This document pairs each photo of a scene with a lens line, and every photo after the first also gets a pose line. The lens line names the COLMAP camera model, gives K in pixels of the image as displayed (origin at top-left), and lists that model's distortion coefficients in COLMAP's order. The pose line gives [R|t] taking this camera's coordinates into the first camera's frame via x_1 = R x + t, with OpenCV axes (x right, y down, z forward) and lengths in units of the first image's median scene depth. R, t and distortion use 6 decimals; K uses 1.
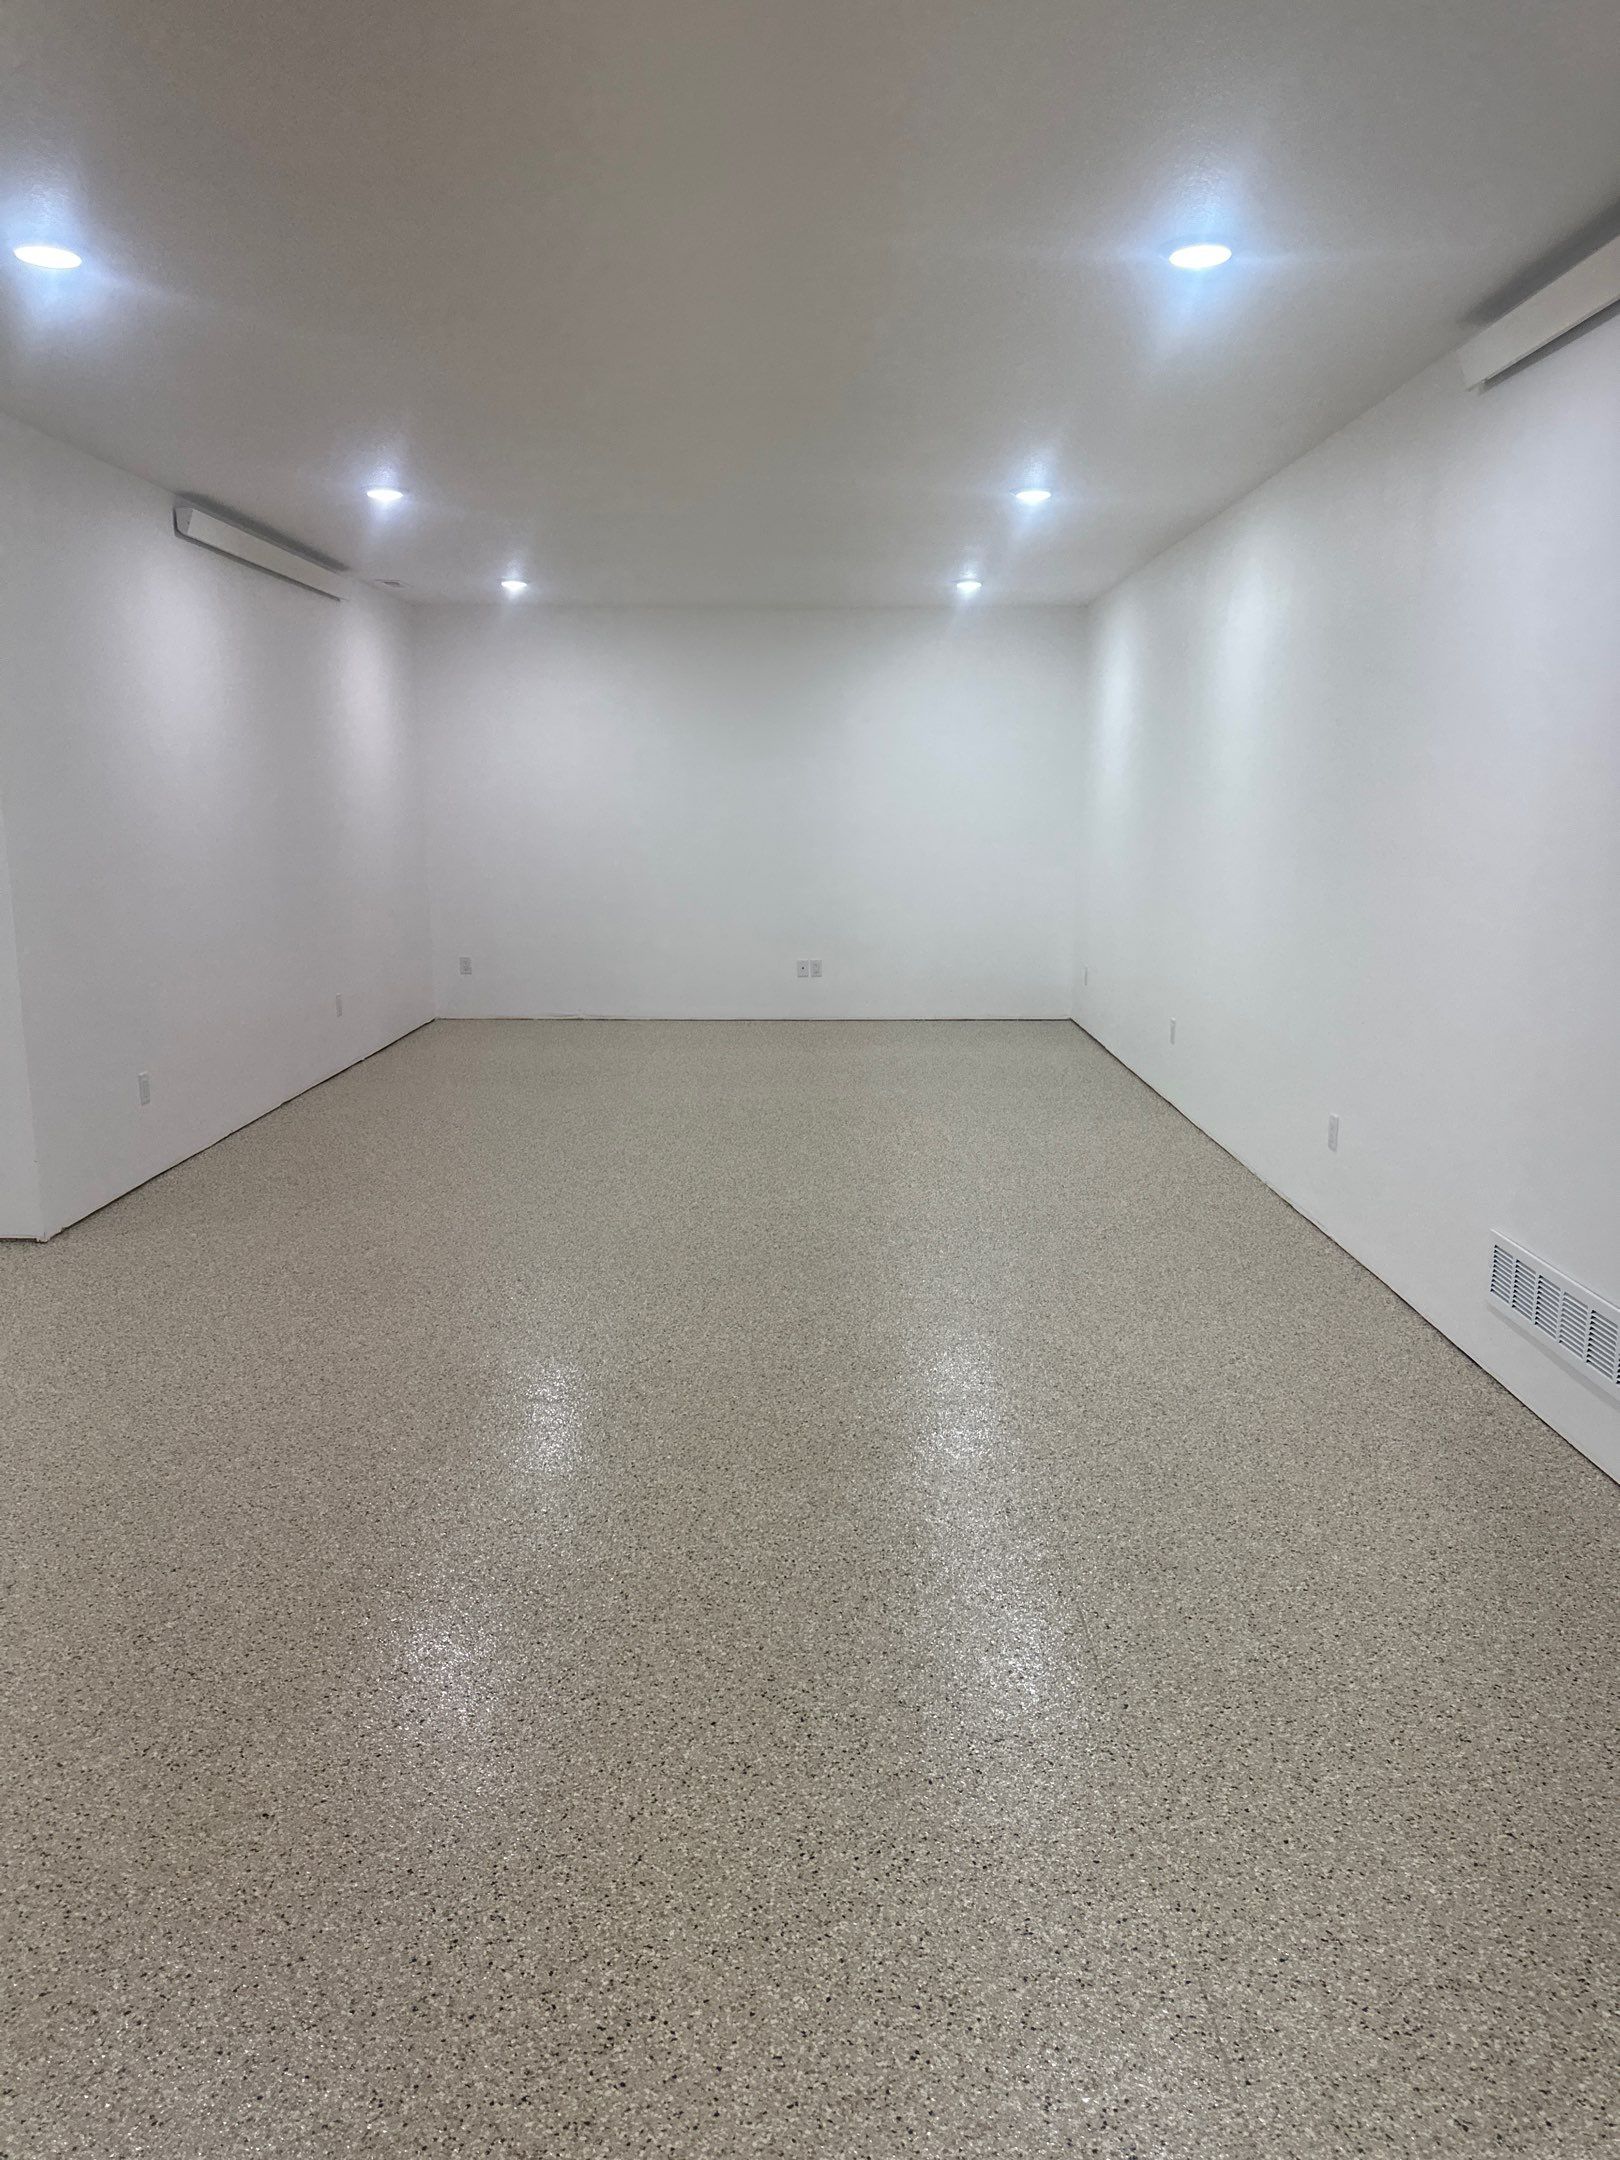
lens RADIAL K [[1534.6, 0, 810.0], [0, 1534.6, 1080.0], [0, 0, 1]] dist [0.060708, -0.031393]
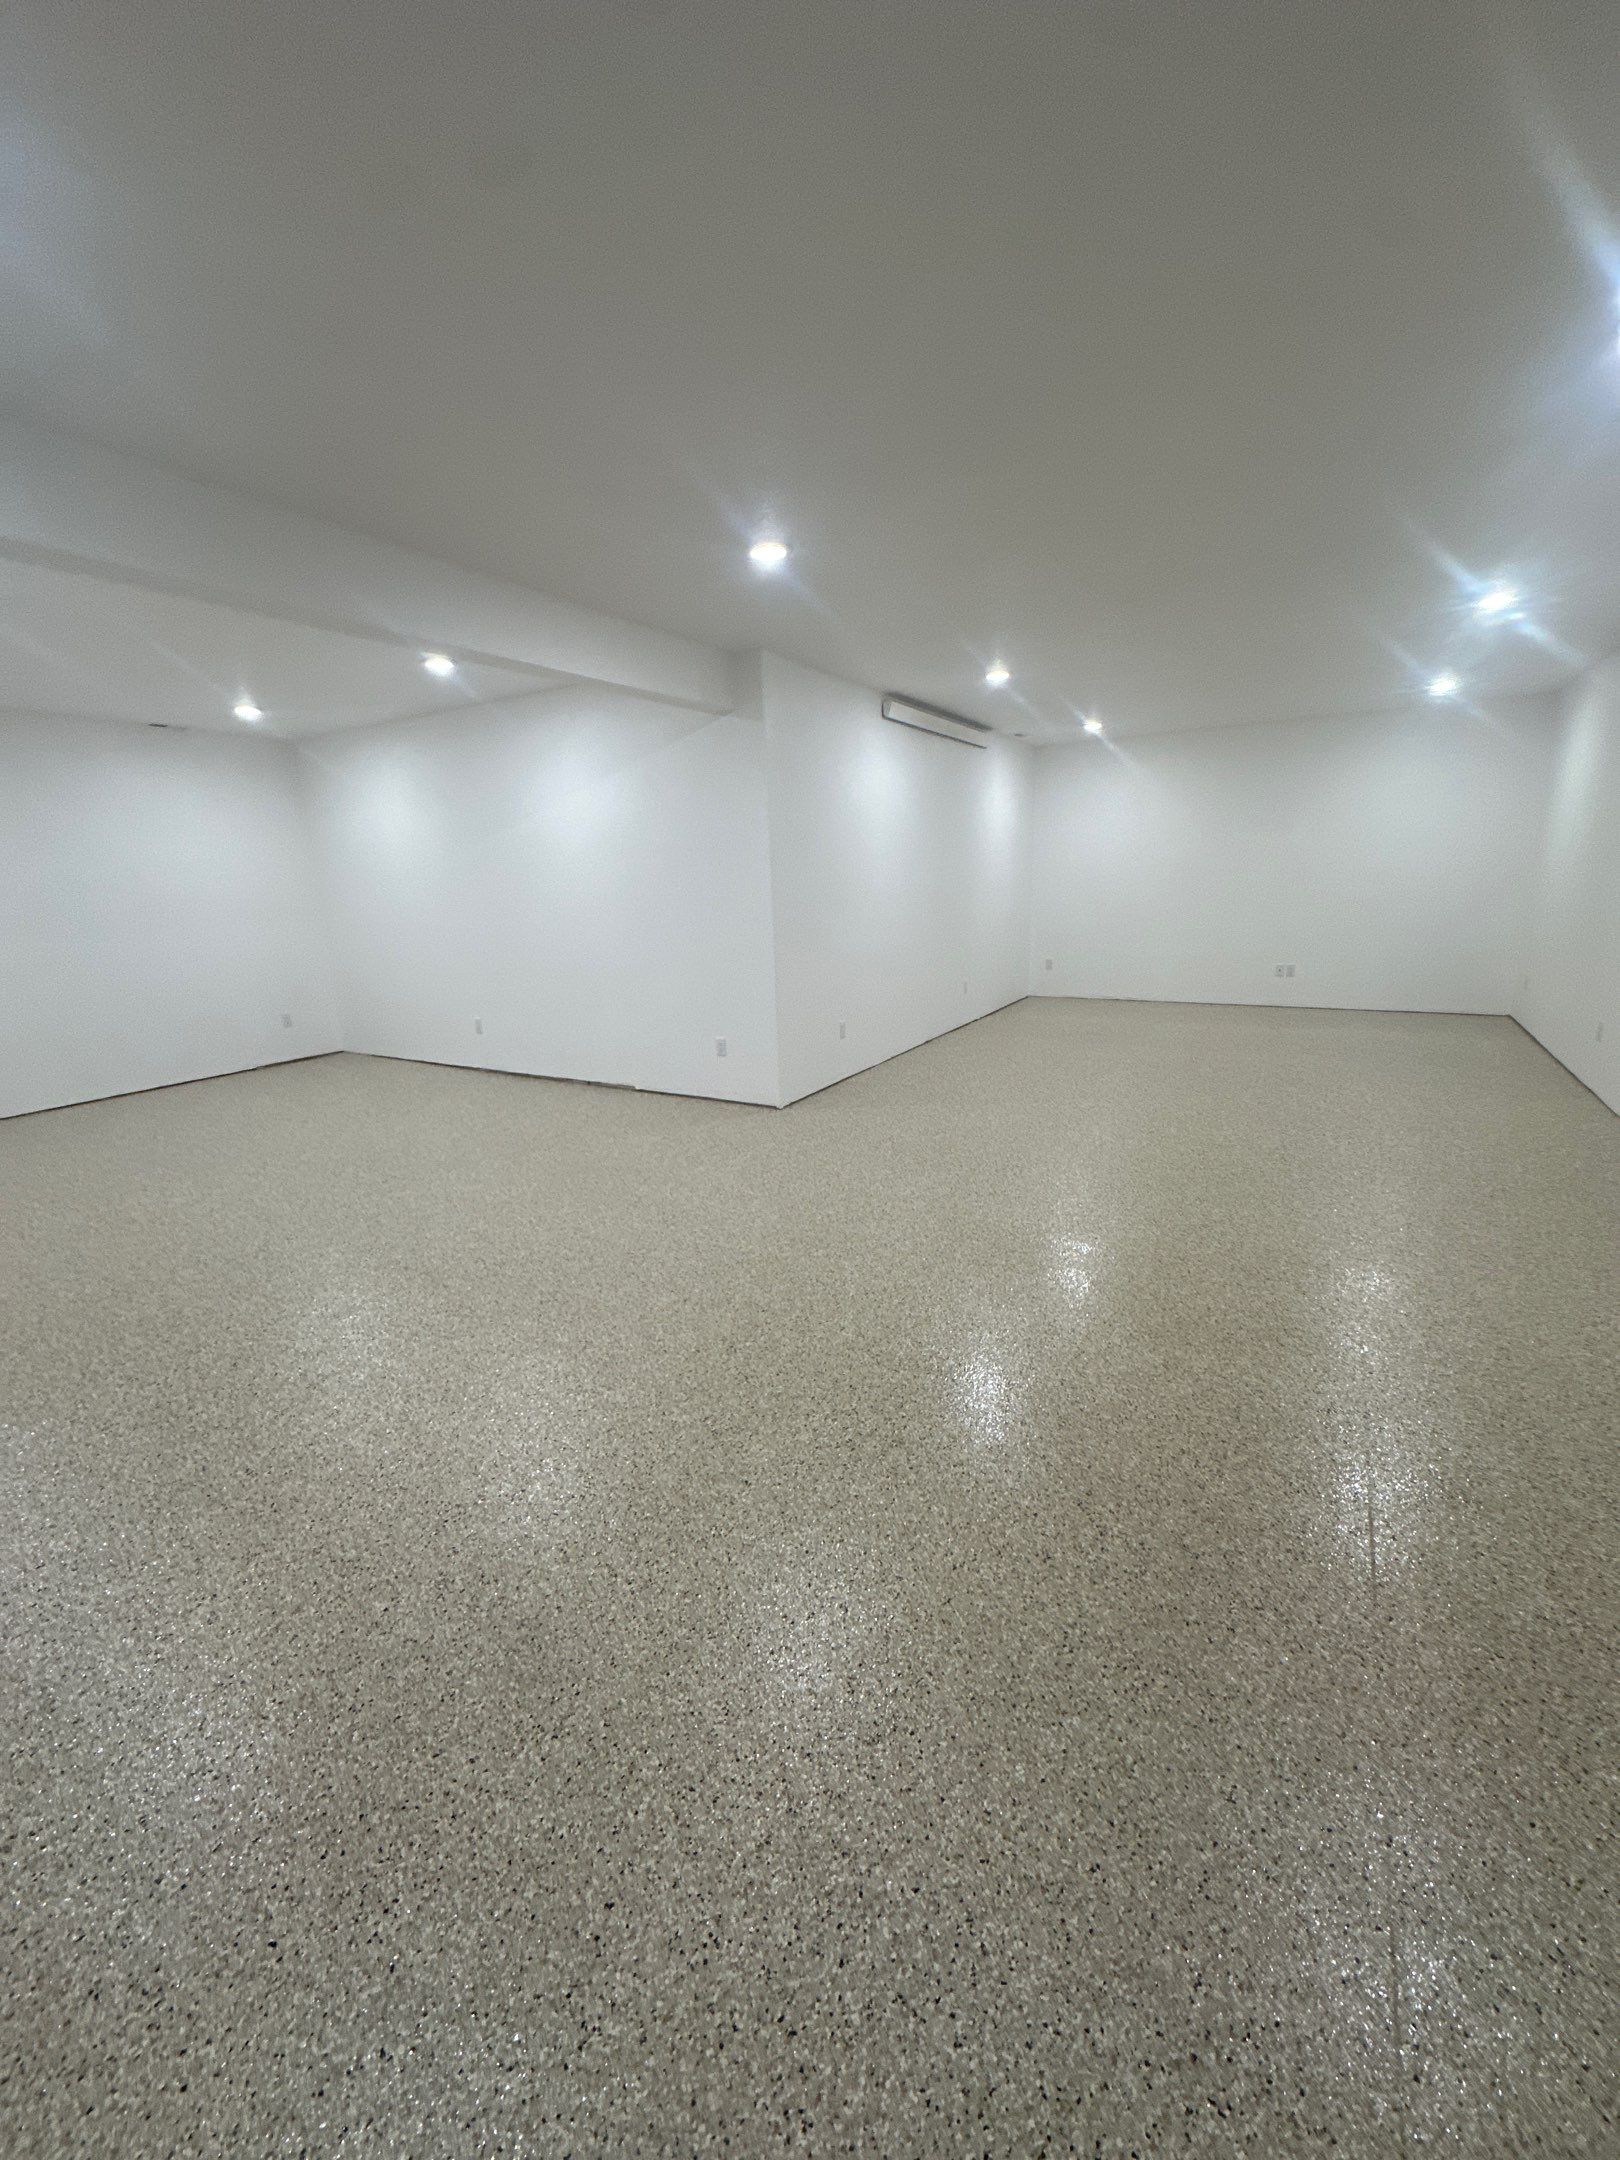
lens RADIAL K [[867.2, 0, 810.0], [0, 867.2, 1080.0], [0, 0, 1]] dist [0.008150, 0.000465]
pose [[0.864721, 0.088021, -0.494480, 0.114976], [-0.058899, 0.995502, 0.074208, -0.022833], [0.498787, -0.035045, 0.866016, 0.227713]]
